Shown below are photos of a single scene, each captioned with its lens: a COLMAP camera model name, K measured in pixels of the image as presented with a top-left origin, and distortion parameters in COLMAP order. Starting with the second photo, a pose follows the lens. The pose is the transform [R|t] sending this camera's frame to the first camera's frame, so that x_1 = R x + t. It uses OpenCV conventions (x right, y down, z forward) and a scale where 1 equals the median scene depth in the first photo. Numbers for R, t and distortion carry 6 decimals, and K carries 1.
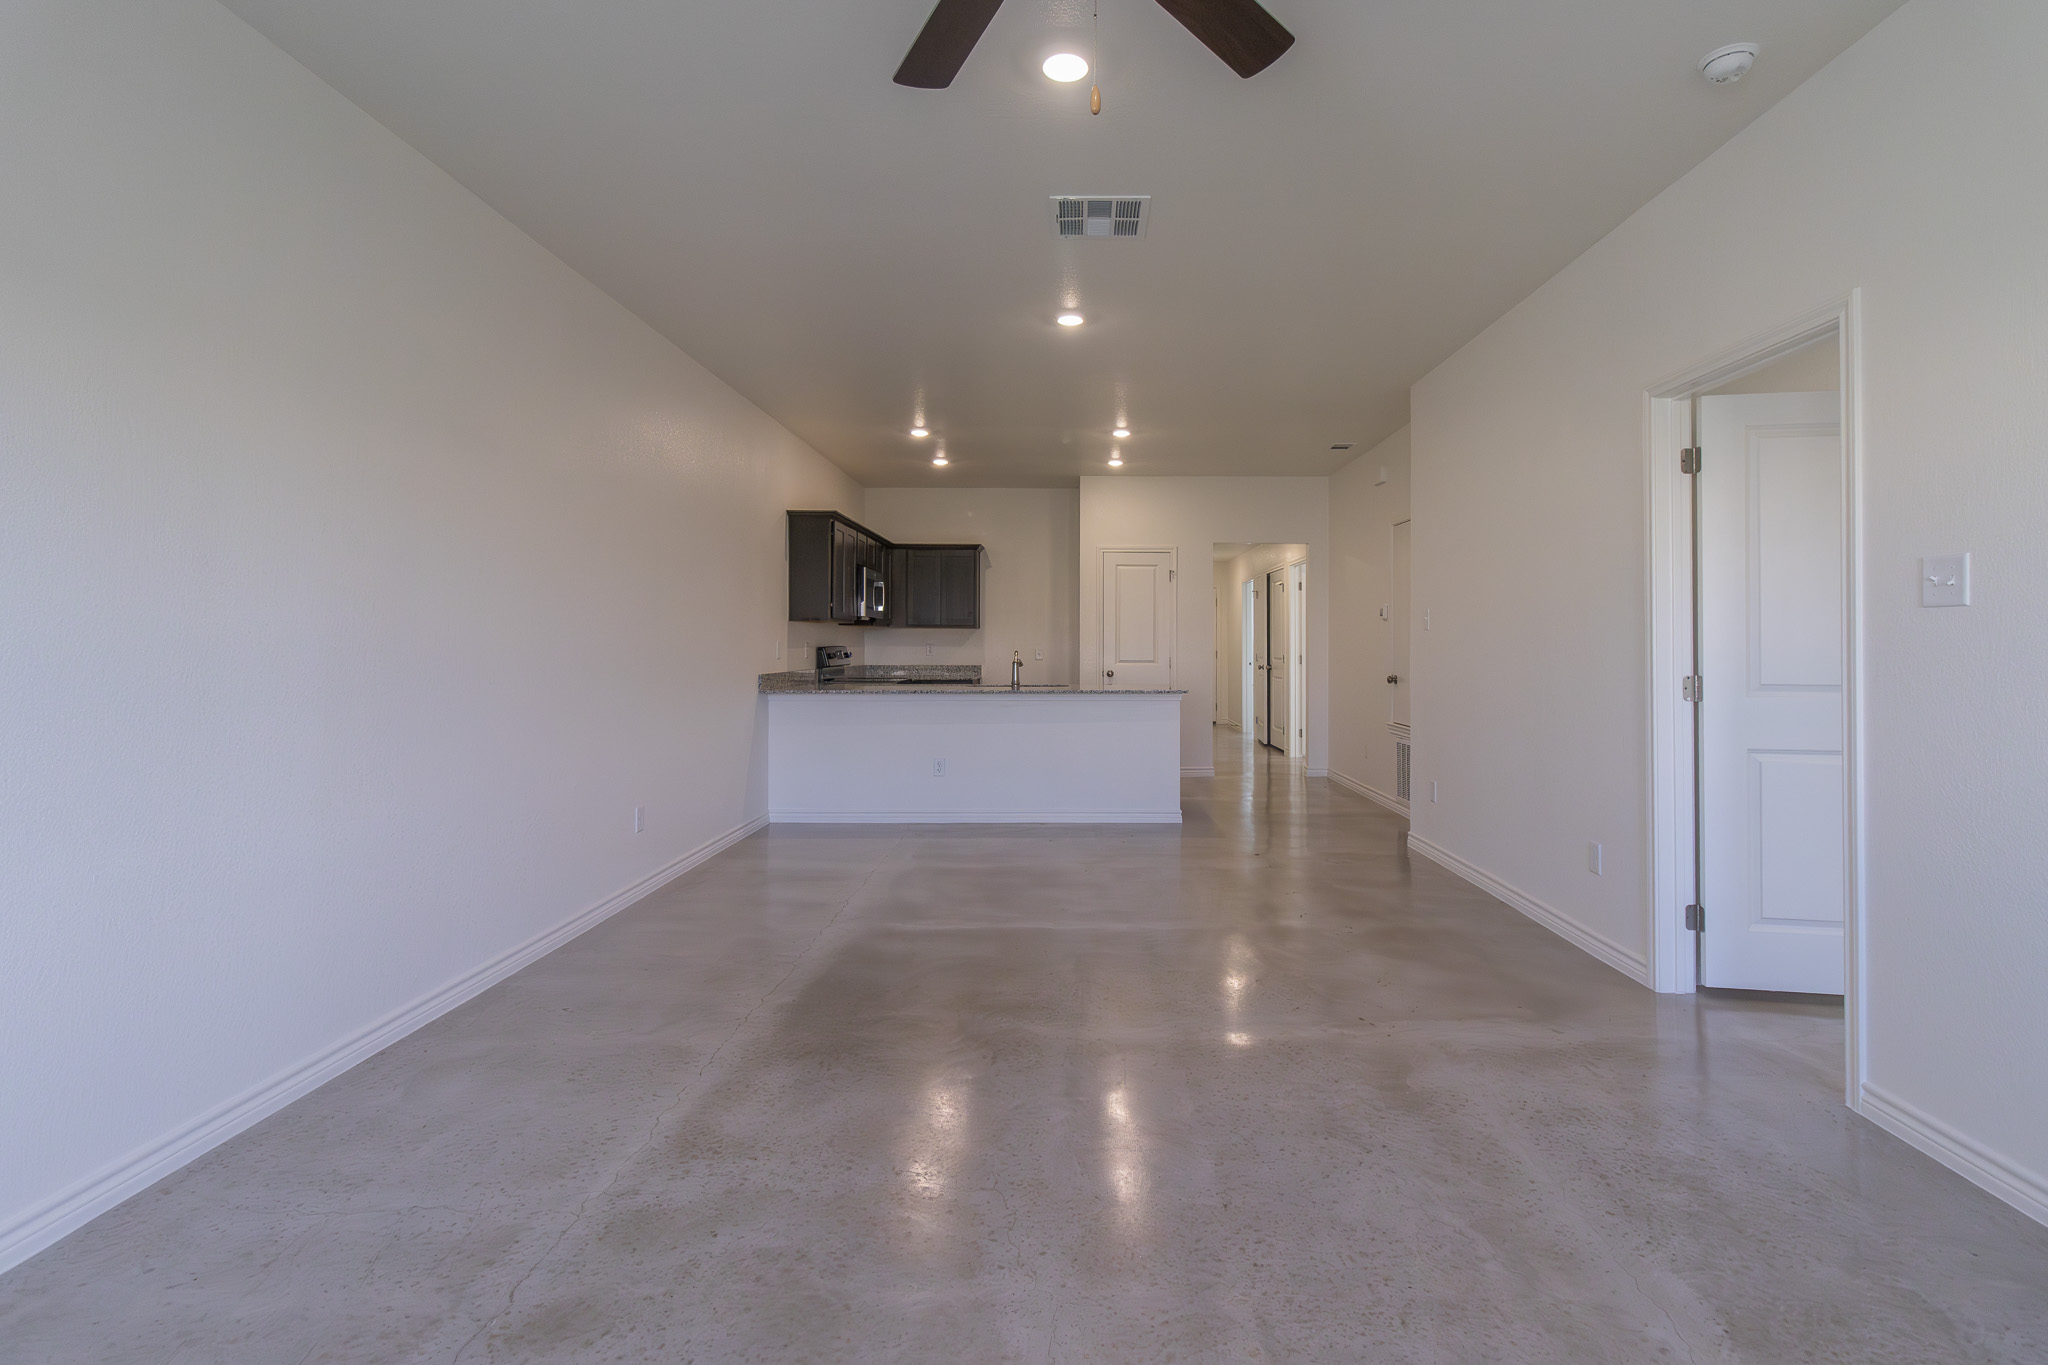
lens RADIAL K [[960.9, 0, 1004.7], [0, 960.9, 644.8], [0, 0, 1]] dist [-0.002306, 0.002805]
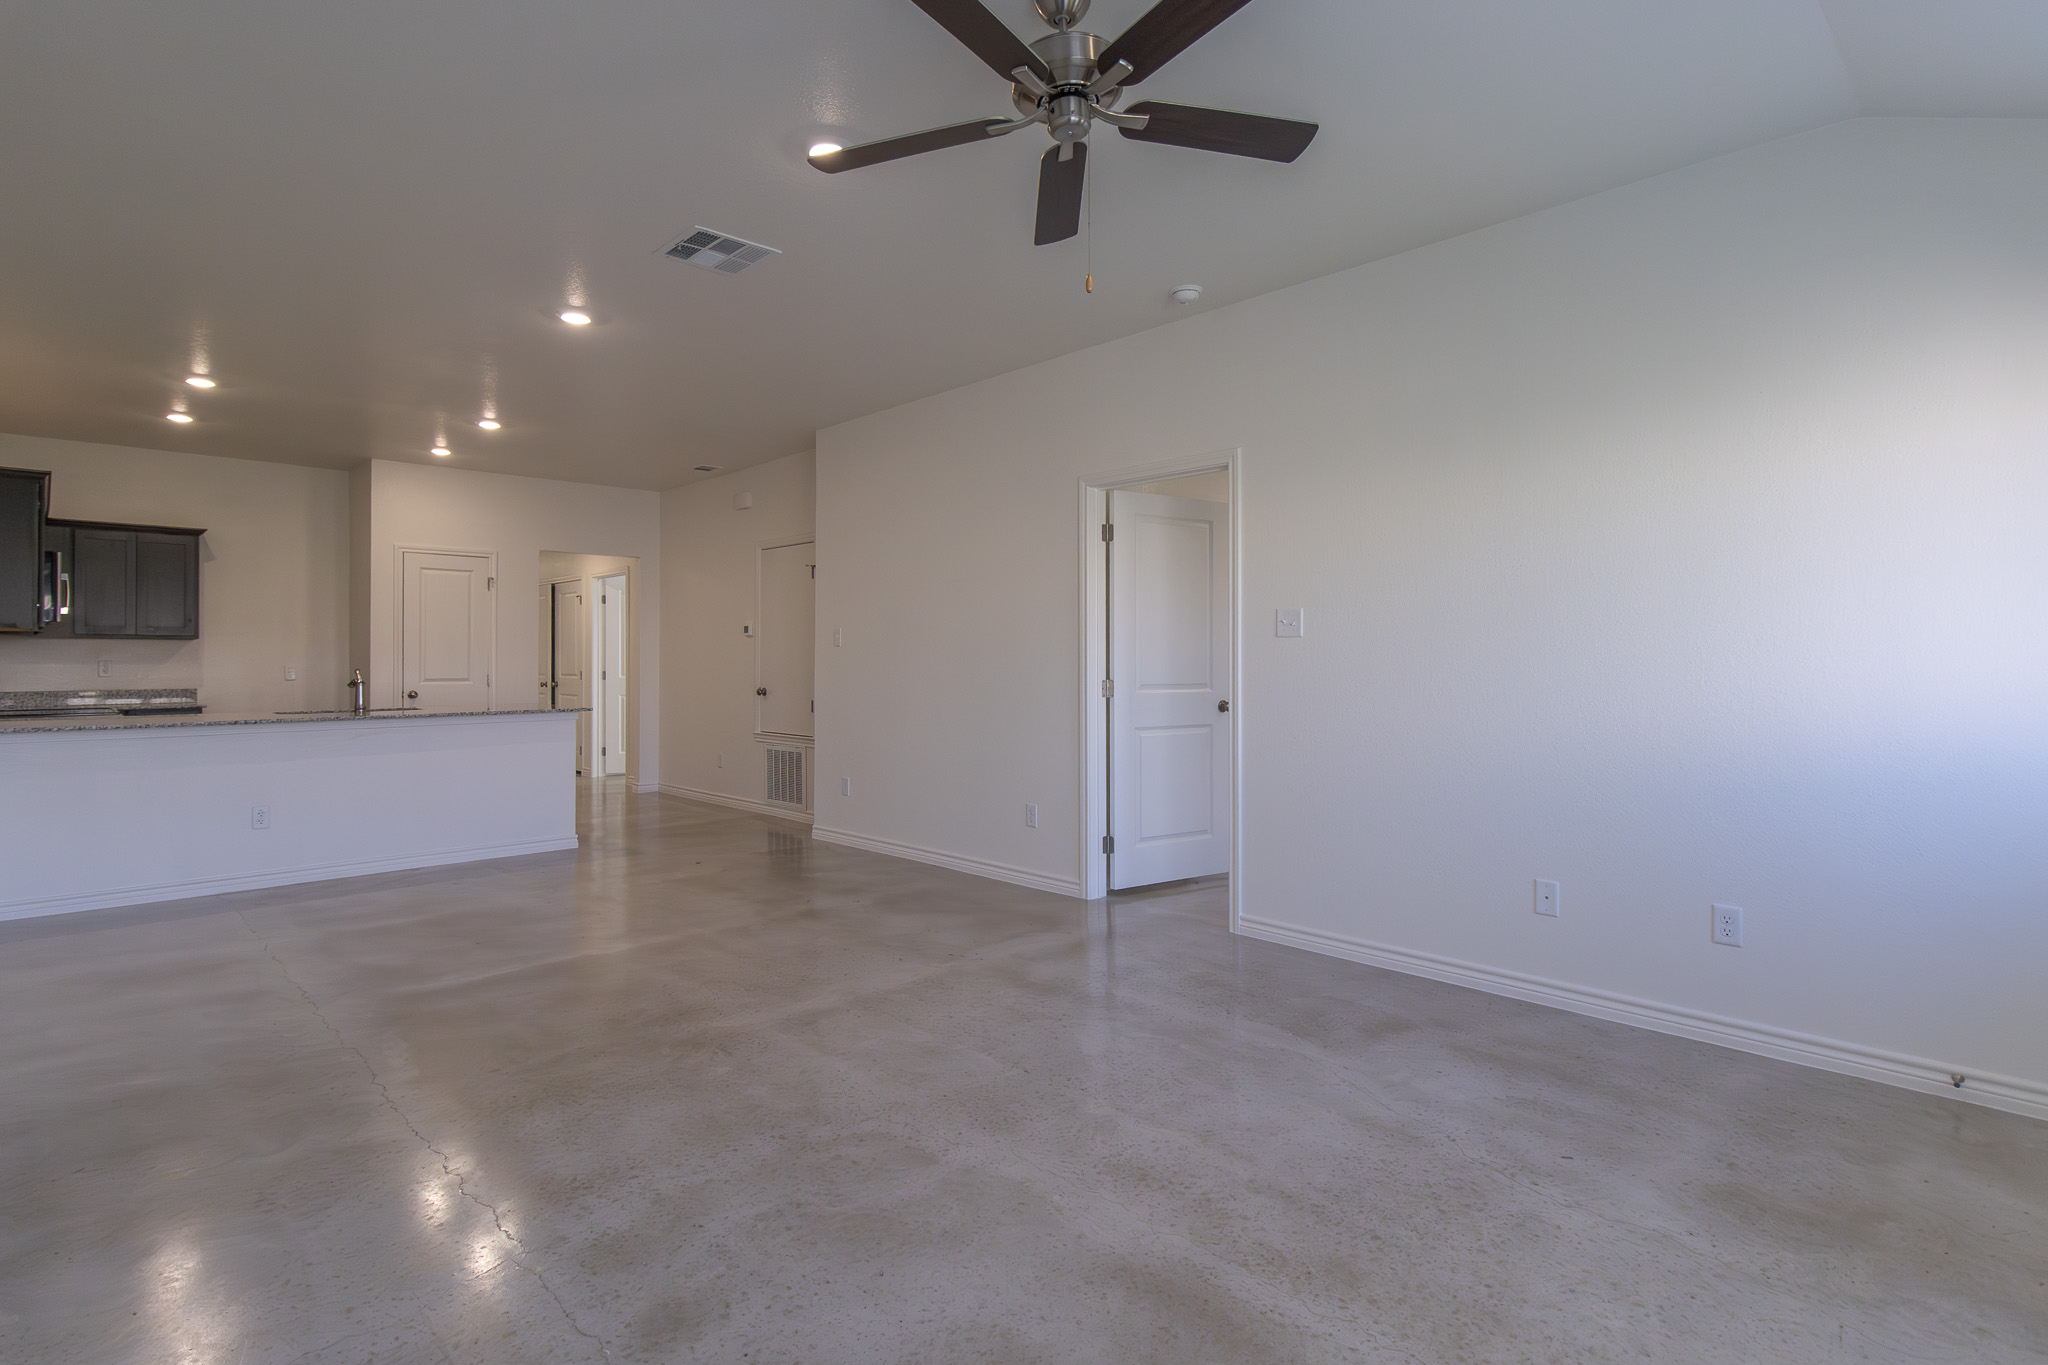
lens RADIAL K [[960.9, 0, 1024.8], [0, 960.9, 669.8], [0, 0, 1]] dist [-0.002306, 0.002805]
pose [[0.743745, -0.011247, 0.668369, -0.196966], [0.003999, 0.999915, 0.012377, -0.001004], [-0.668452, -0.006532, 0.743727, -0.003282]]
